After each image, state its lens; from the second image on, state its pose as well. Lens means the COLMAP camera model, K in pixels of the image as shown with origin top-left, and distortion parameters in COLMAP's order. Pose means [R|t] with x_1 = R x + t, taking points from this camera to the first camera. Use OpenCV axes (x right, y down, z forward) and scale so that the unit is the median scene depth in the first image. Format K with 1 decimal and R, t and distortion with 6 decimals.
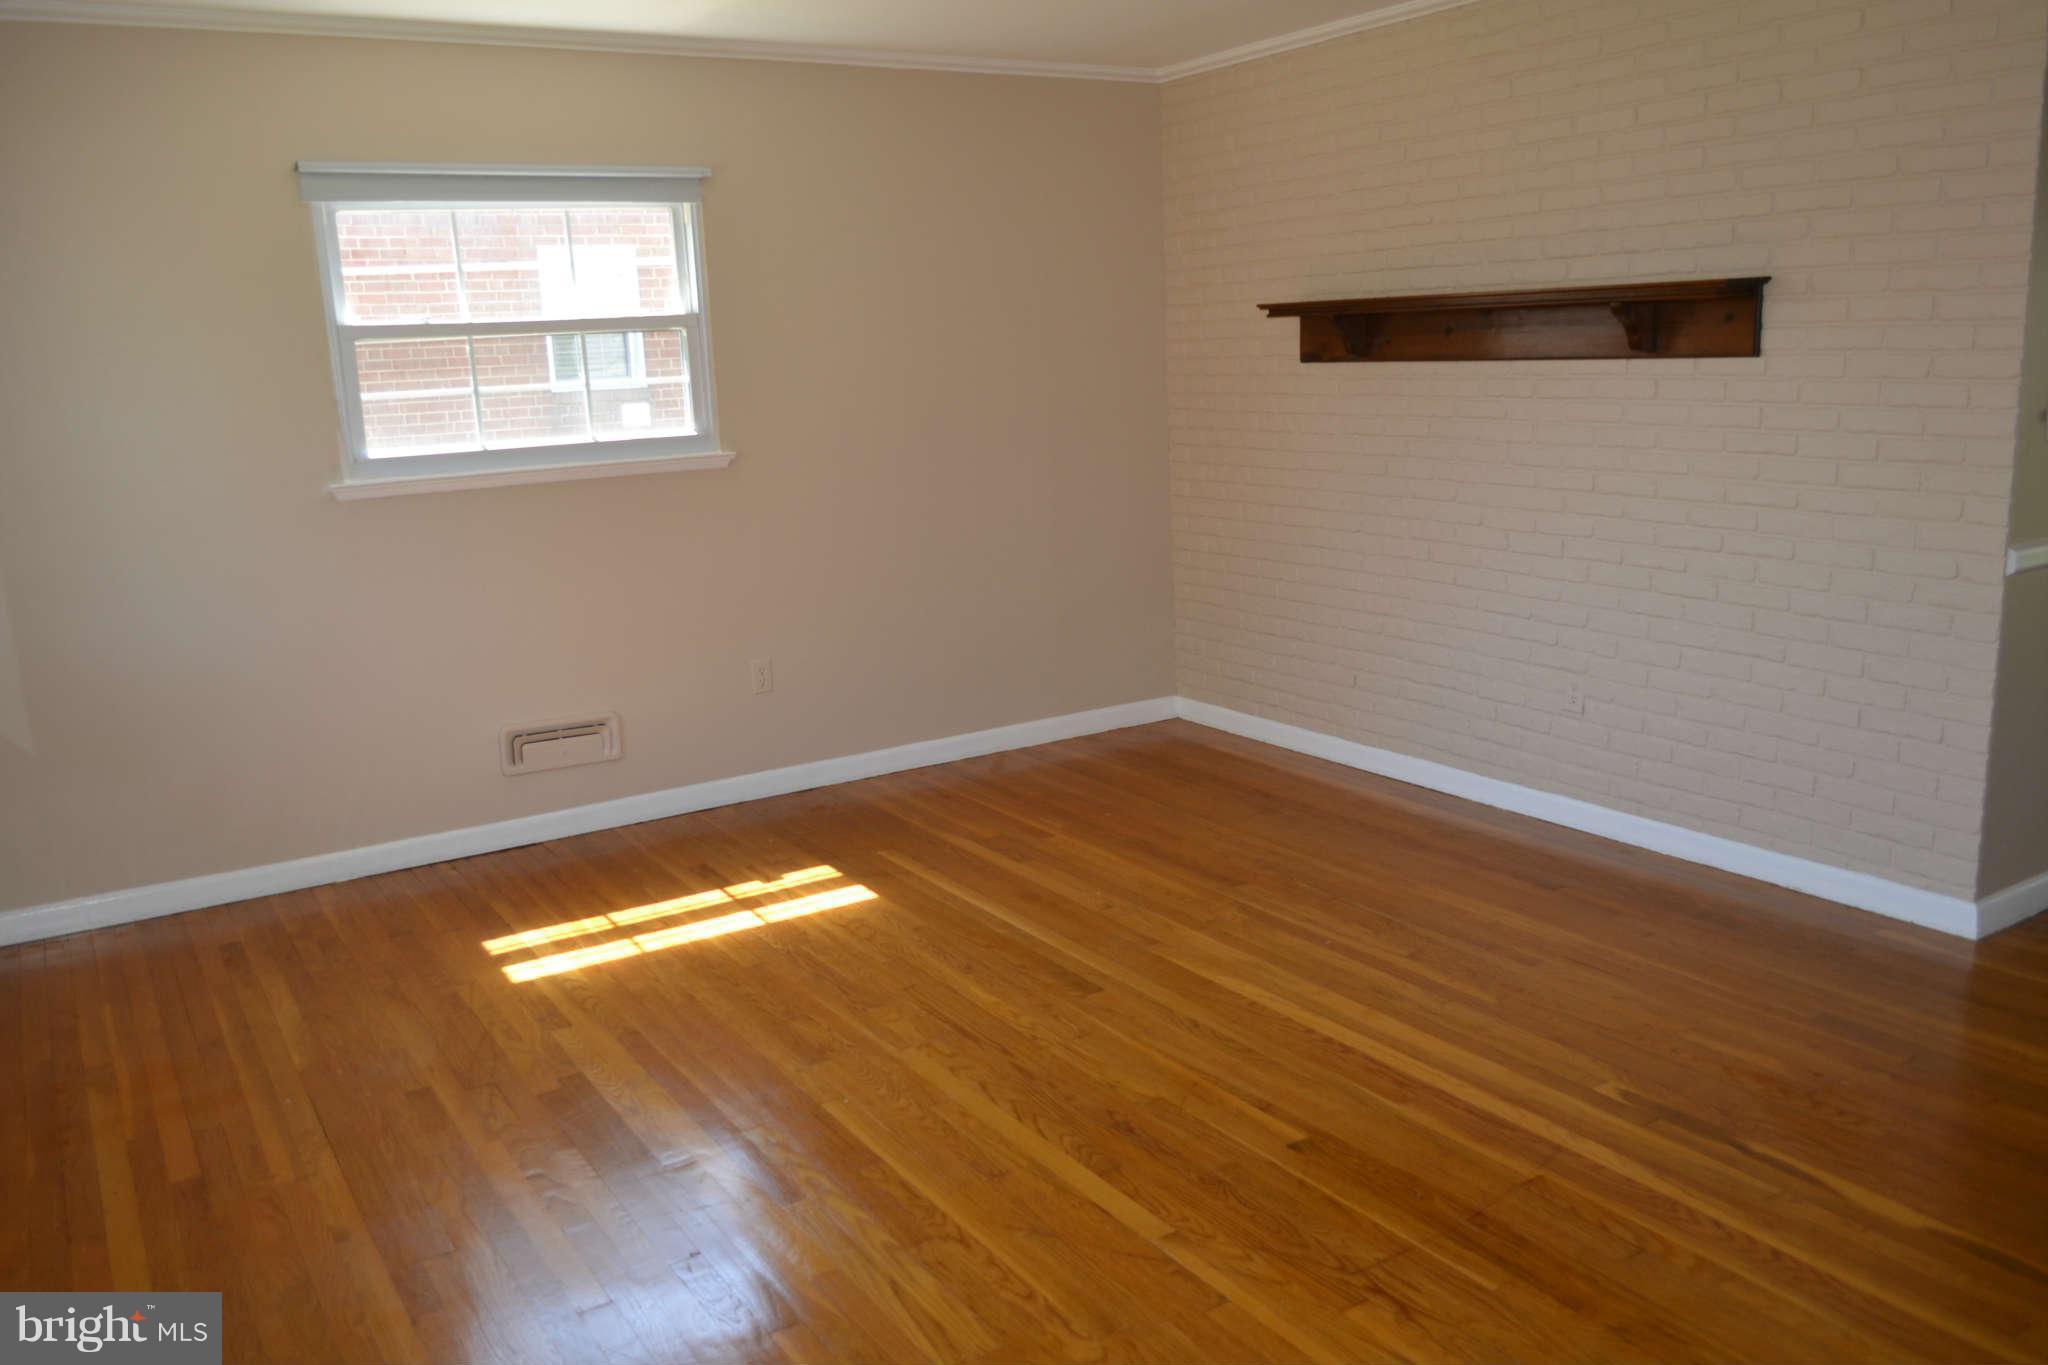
lens RADIAL K [[1620.5, 0, 1035.0], [0, 1620.5, 681.7], [0, 0, 1]] dist [-0.011590, -0.004390]
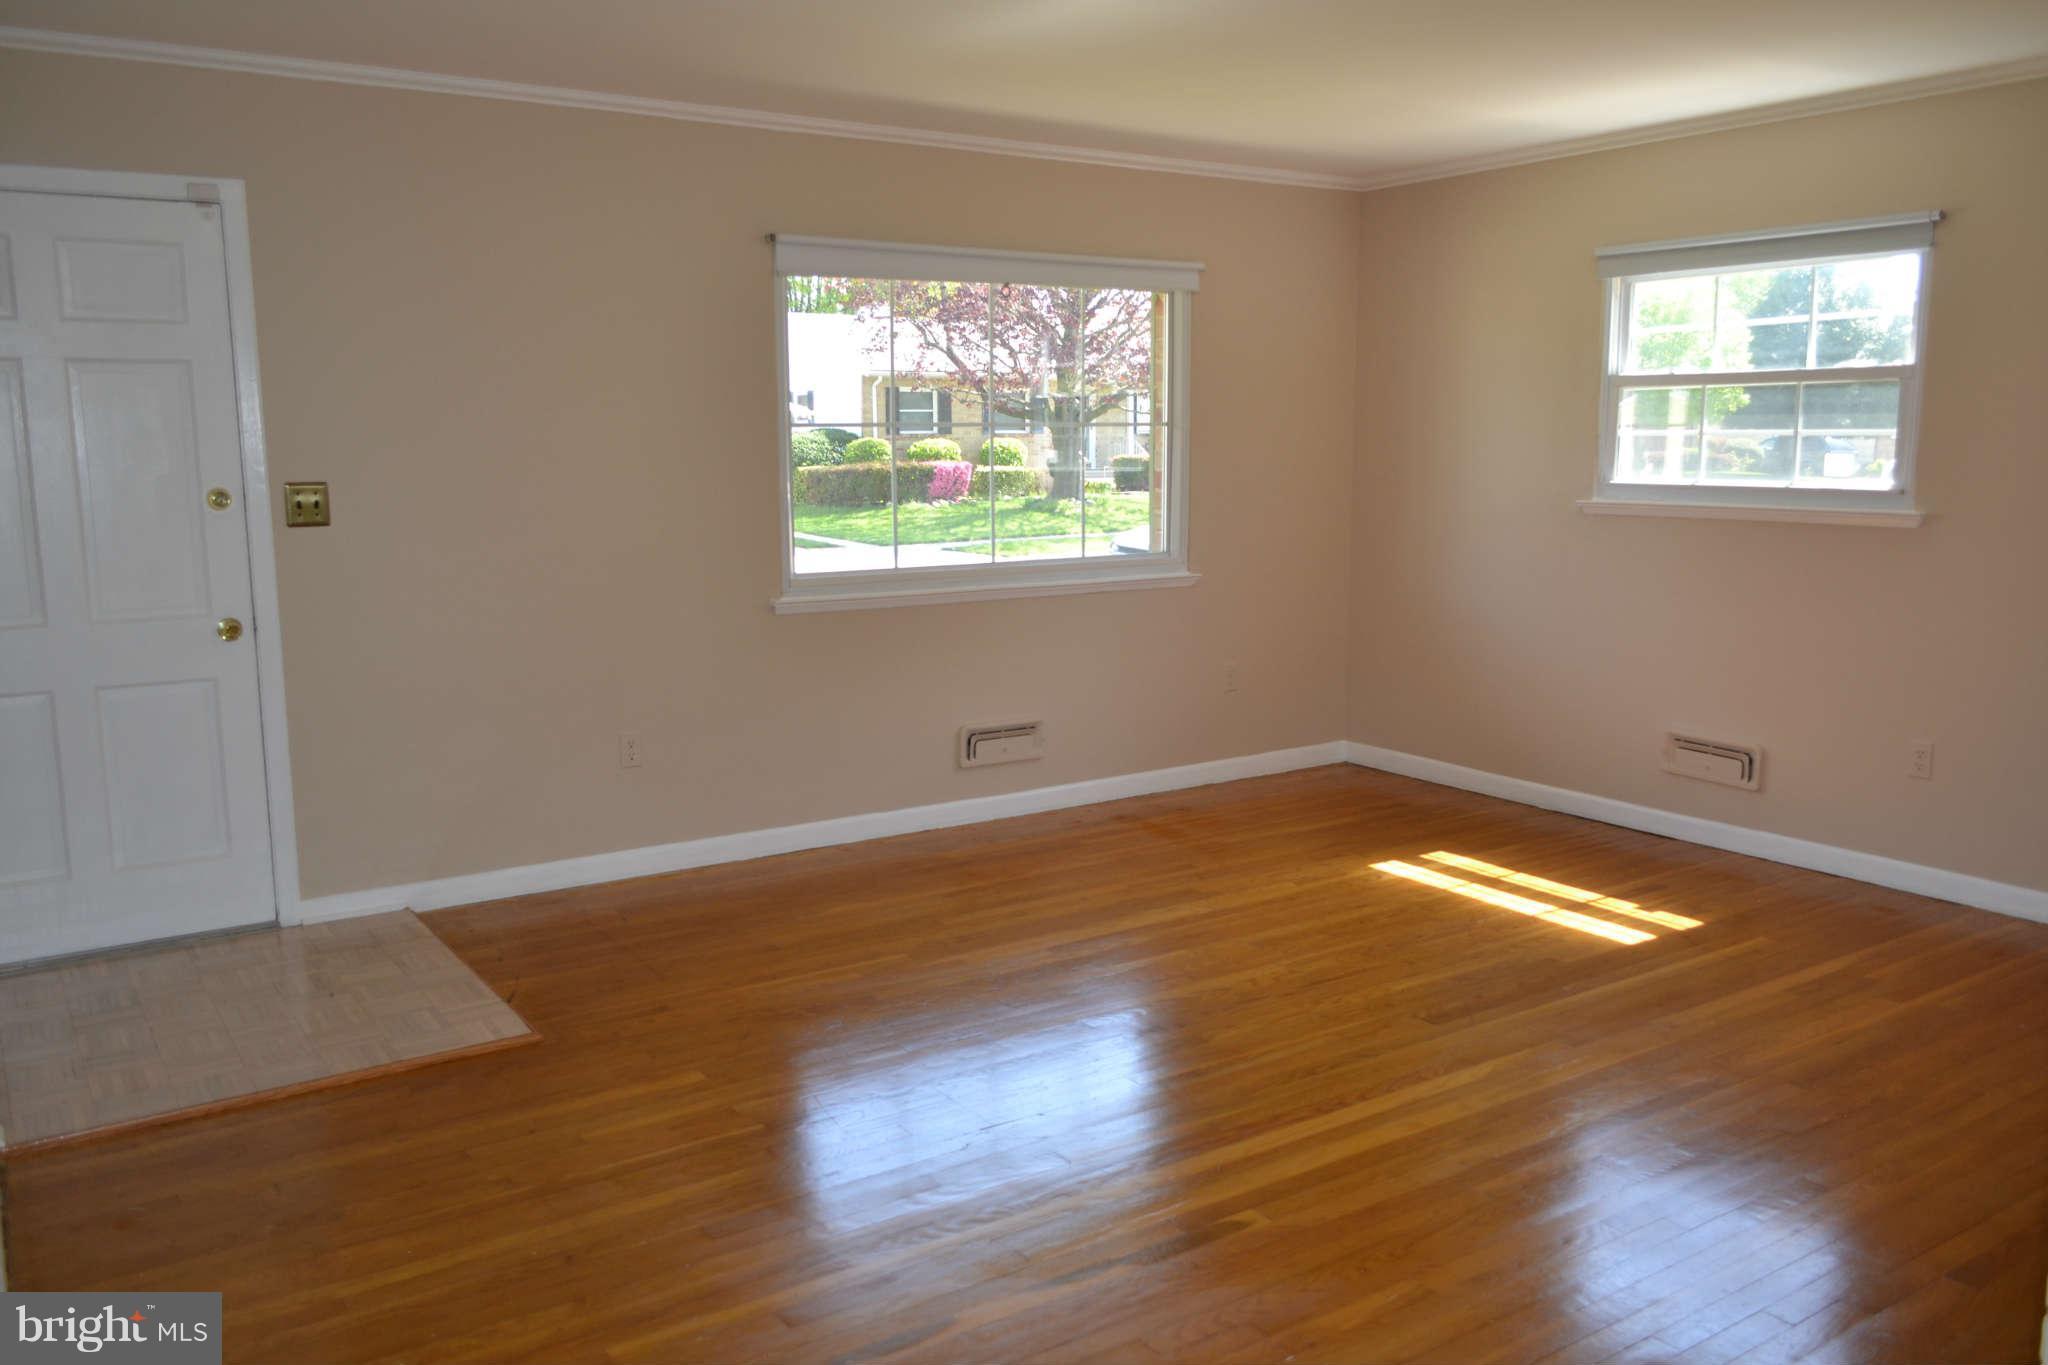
lens RADIAL K [[1620.5, 0, 1015.2], [0, 1620.5, 679.6], [0, 0, 1]] dist [-0.011590, -0.004390]
pose [[0.022211, 0.193946, -0.980761, 0.840567], [-0.204459, 0.961150, 0.185438, -0.133008], [0.978623, 0.196407, 0.061002, 0.523435]]
